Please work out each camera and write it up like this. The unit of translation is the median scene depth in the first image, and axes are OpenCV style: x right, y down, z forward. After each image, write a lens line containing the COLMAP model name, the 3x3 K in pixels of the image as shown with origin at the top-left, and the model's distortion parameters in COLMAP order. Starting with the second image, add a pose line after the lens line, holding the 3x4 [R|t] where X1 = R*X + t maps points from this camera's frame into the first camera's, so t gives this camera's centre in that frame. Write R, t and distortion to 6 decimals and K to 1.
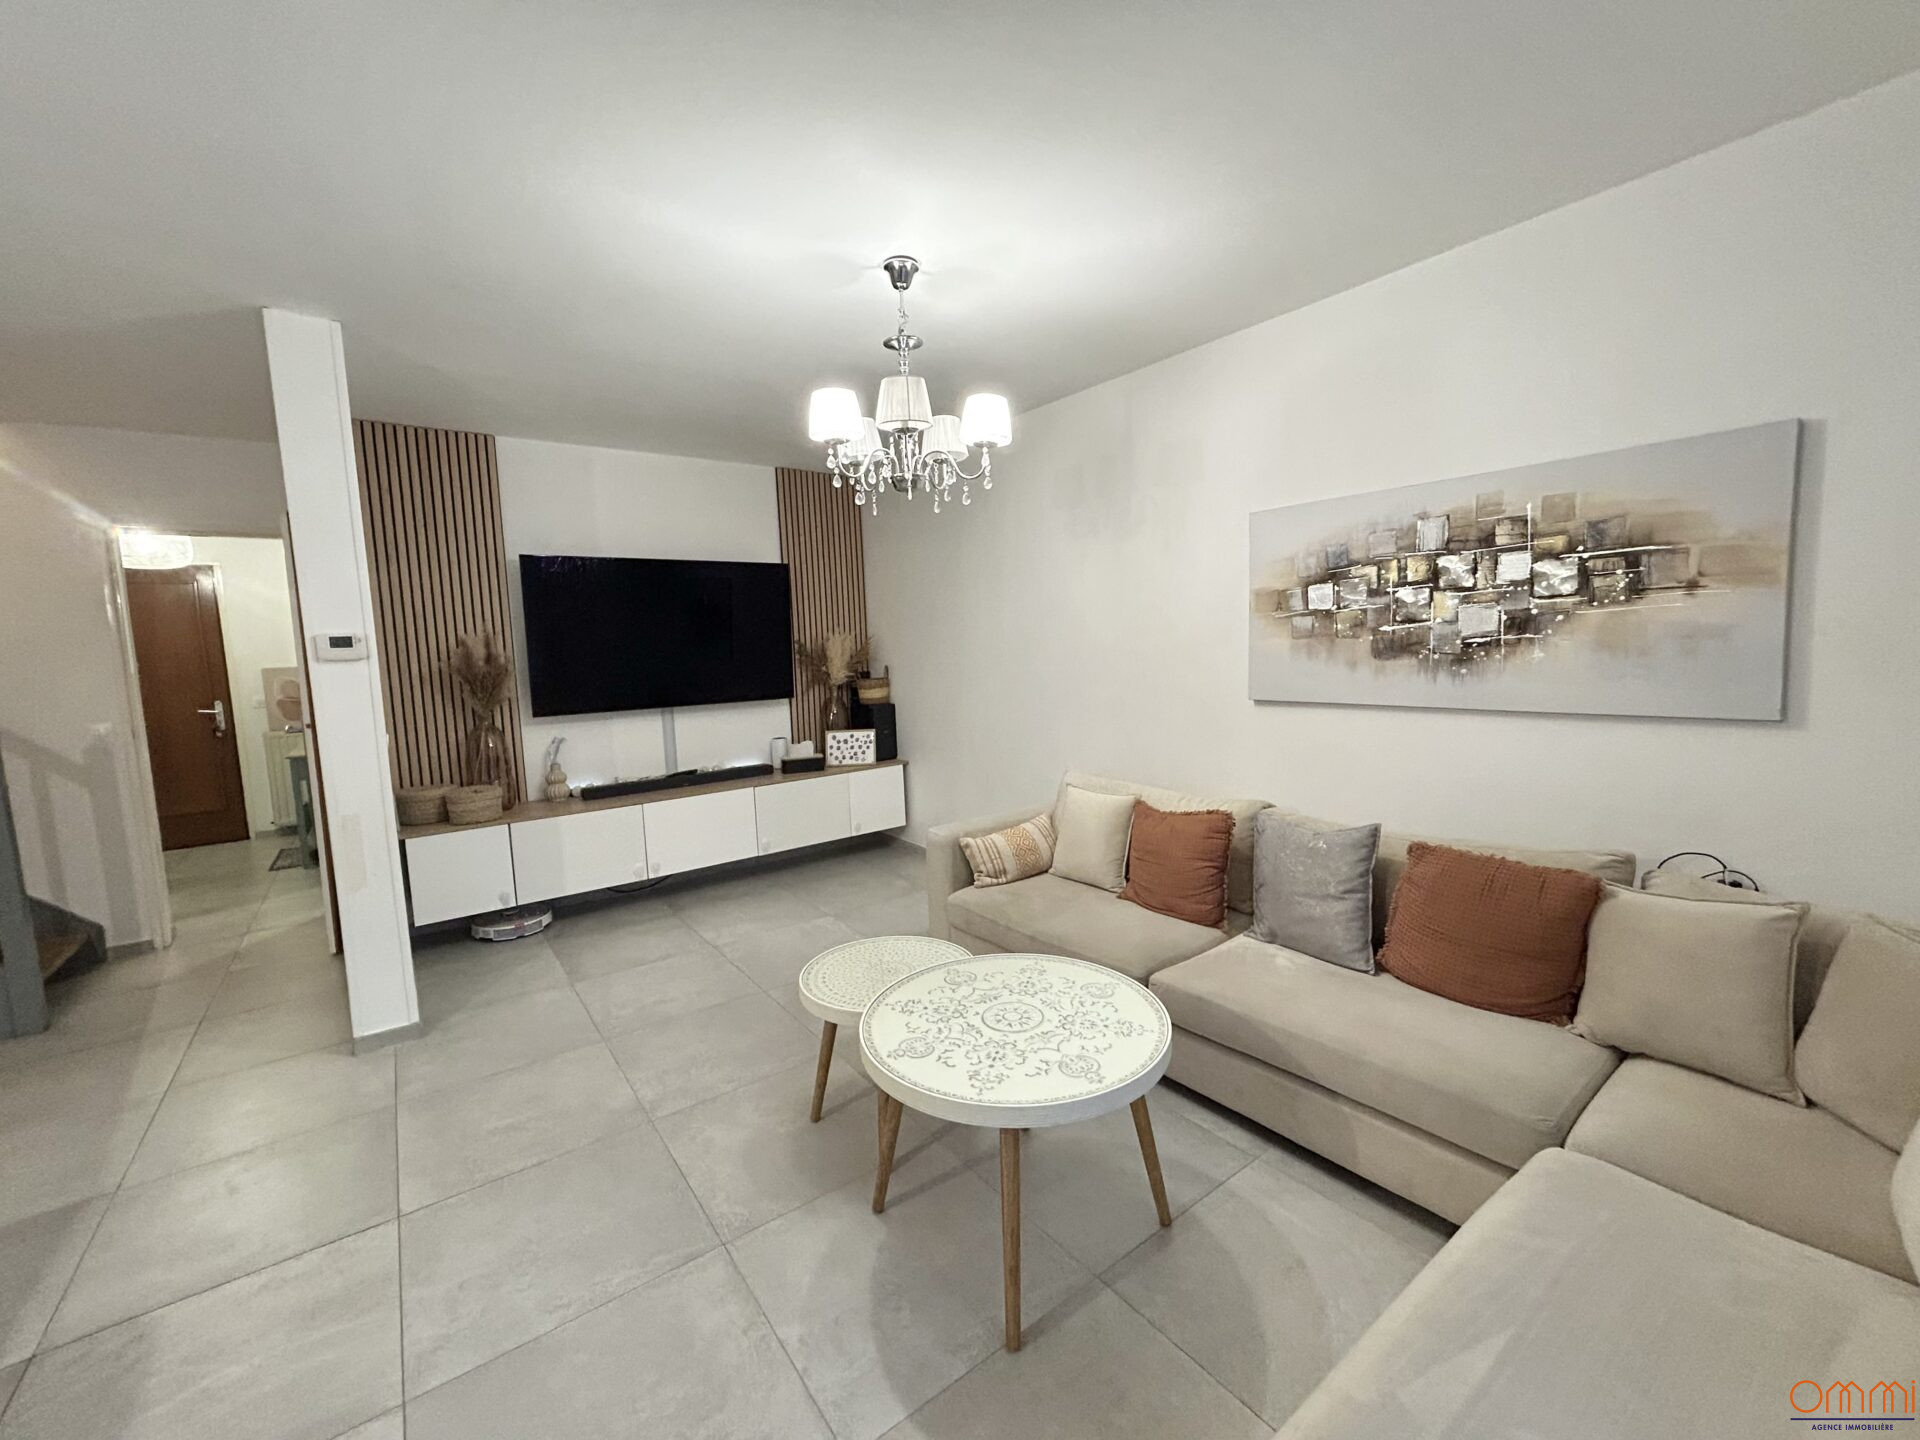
lens RADIAL K [[769.9, 0, 955.4], [0, 769.9, 722.6], [0, 0, 1]] dist [-0.002622, 0.002324]
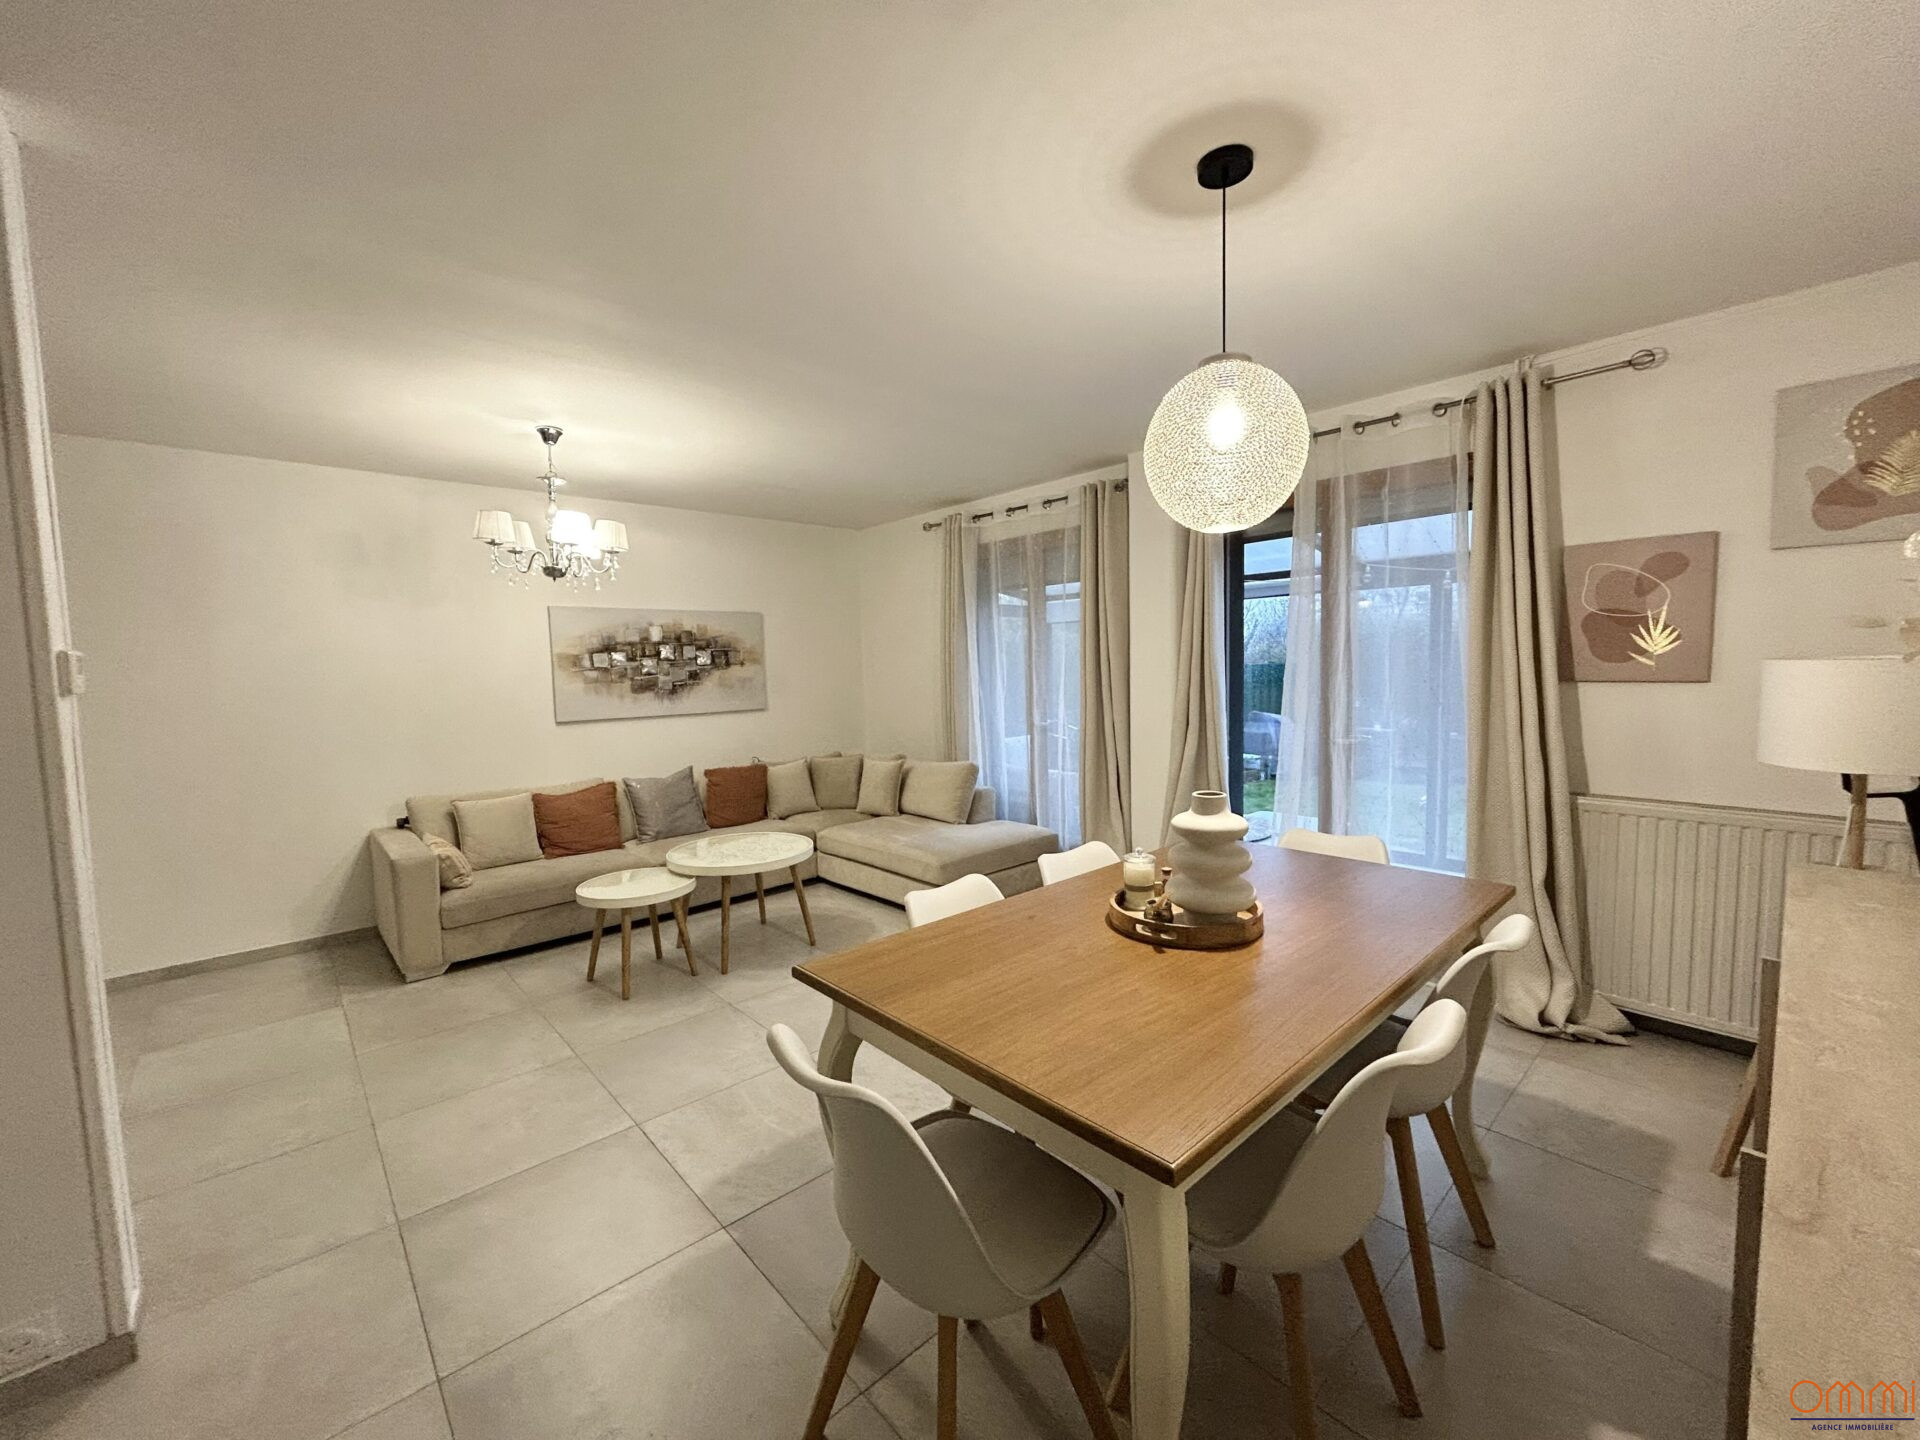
lens RADIAL K [[769.9, 0, 955.0], [0, 769.9, 717.4], [0, 0, 1]] dist [-0.002622, 0.002324]
pose [[-0.090047, -0.034753, 0.995331, -1.579089], [0.127857, 0.990718, 0.046160, -0.009159], [-0.987696, 0.131417, -0.084768, 0.398454]]
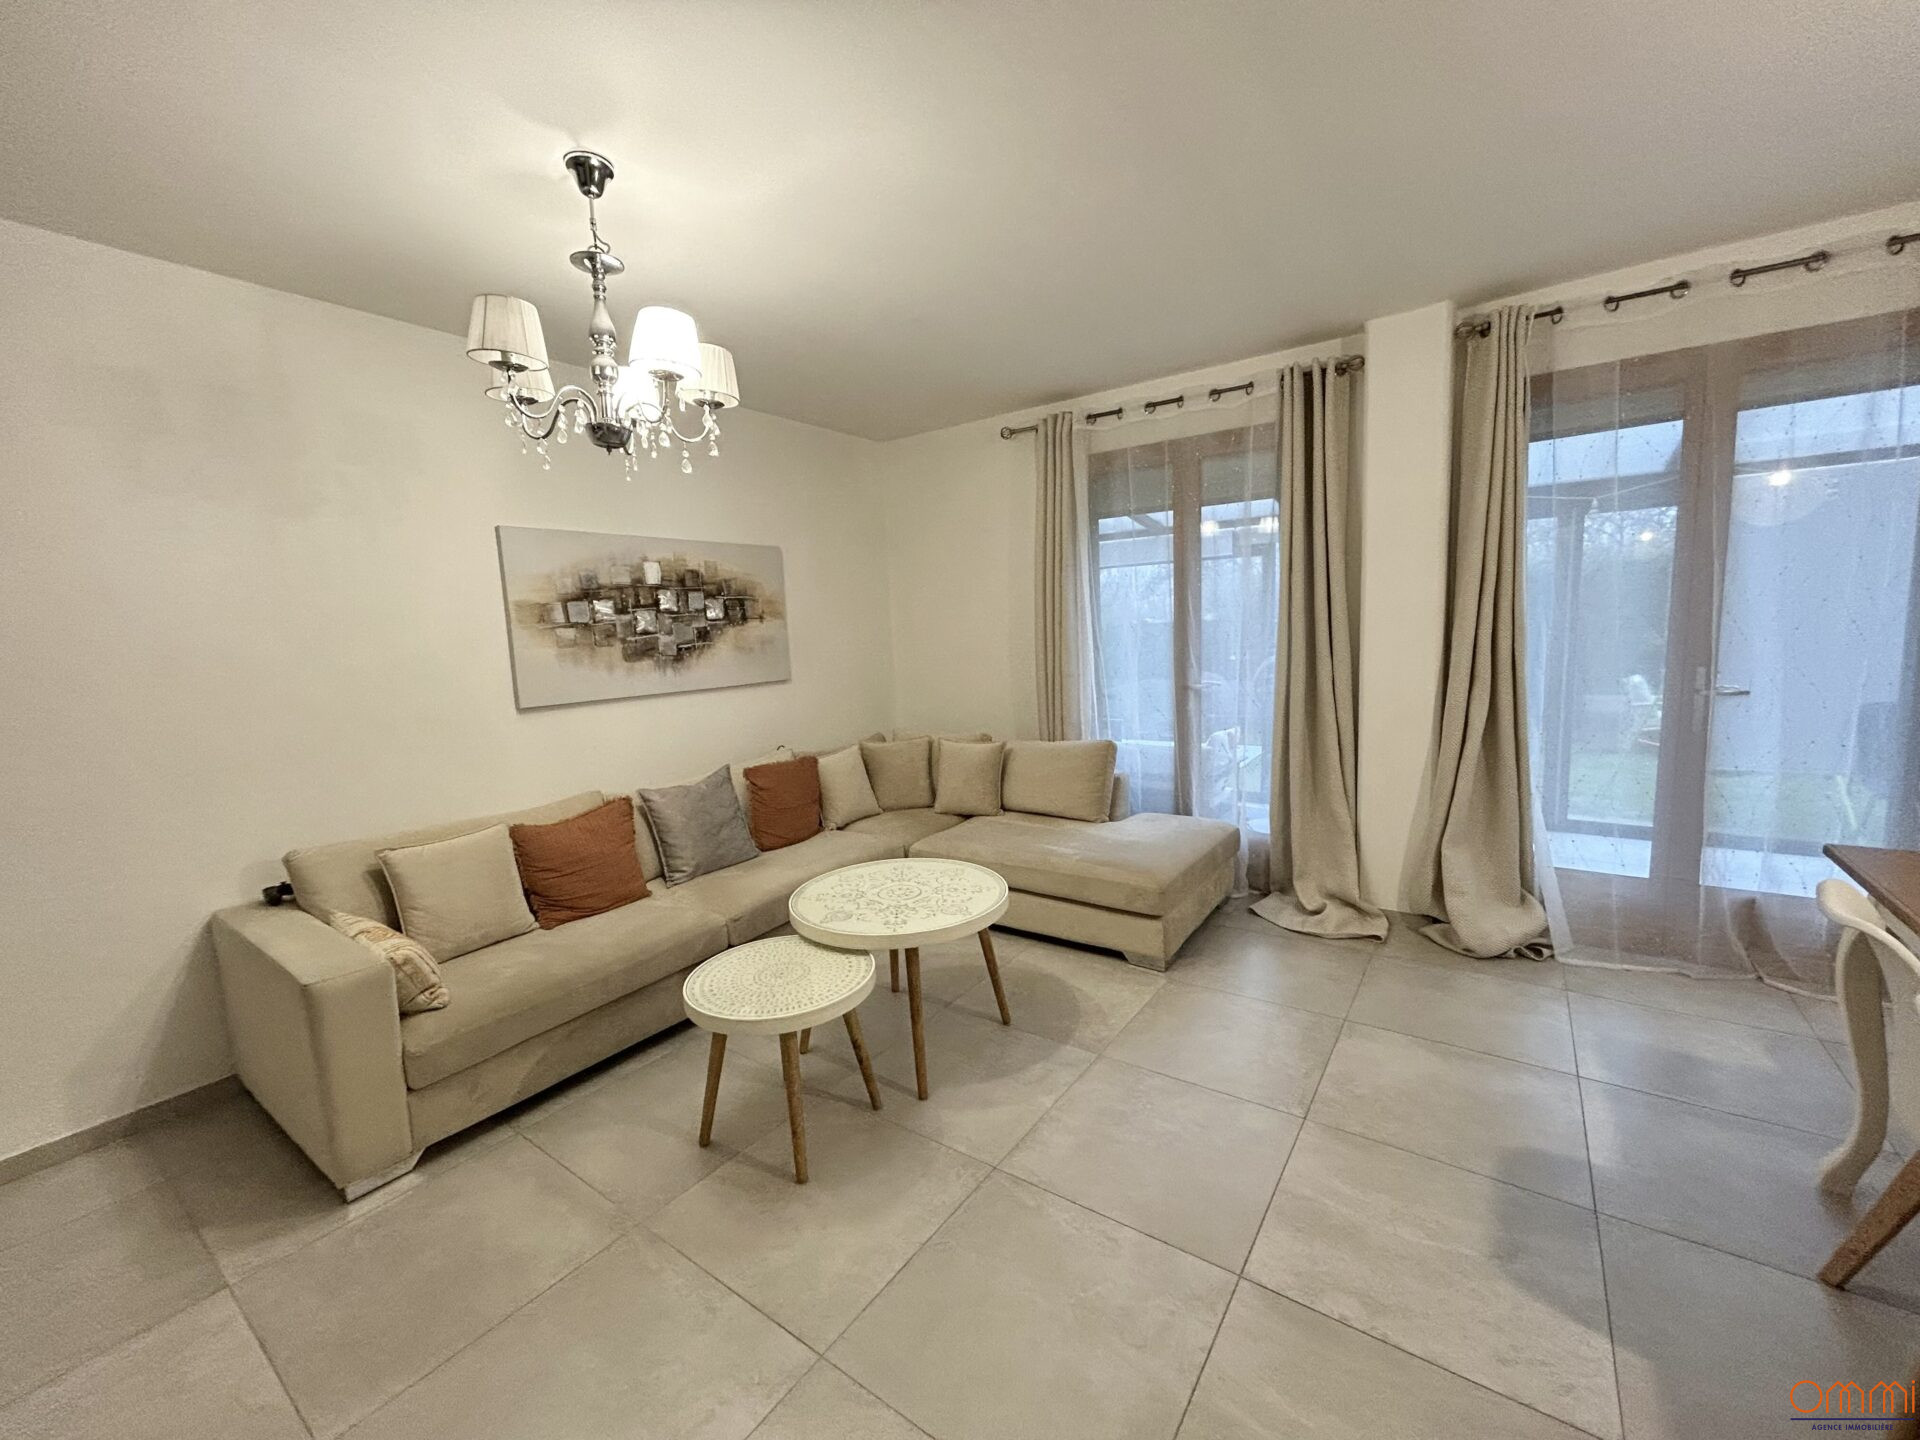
lens RADIAL K [[769.9, 0, 953.9], [0, 769.9, 717.8], [0, 0, 1]] dist [-0.002622, 0.002324]
pose [[-0.293998, -0.067614, 0.953411, -0.945512], [0.147853, 0.982271, 0.115254, -0.061720], [-0.944301, 0.174850, -0.278789, 0.920339]]
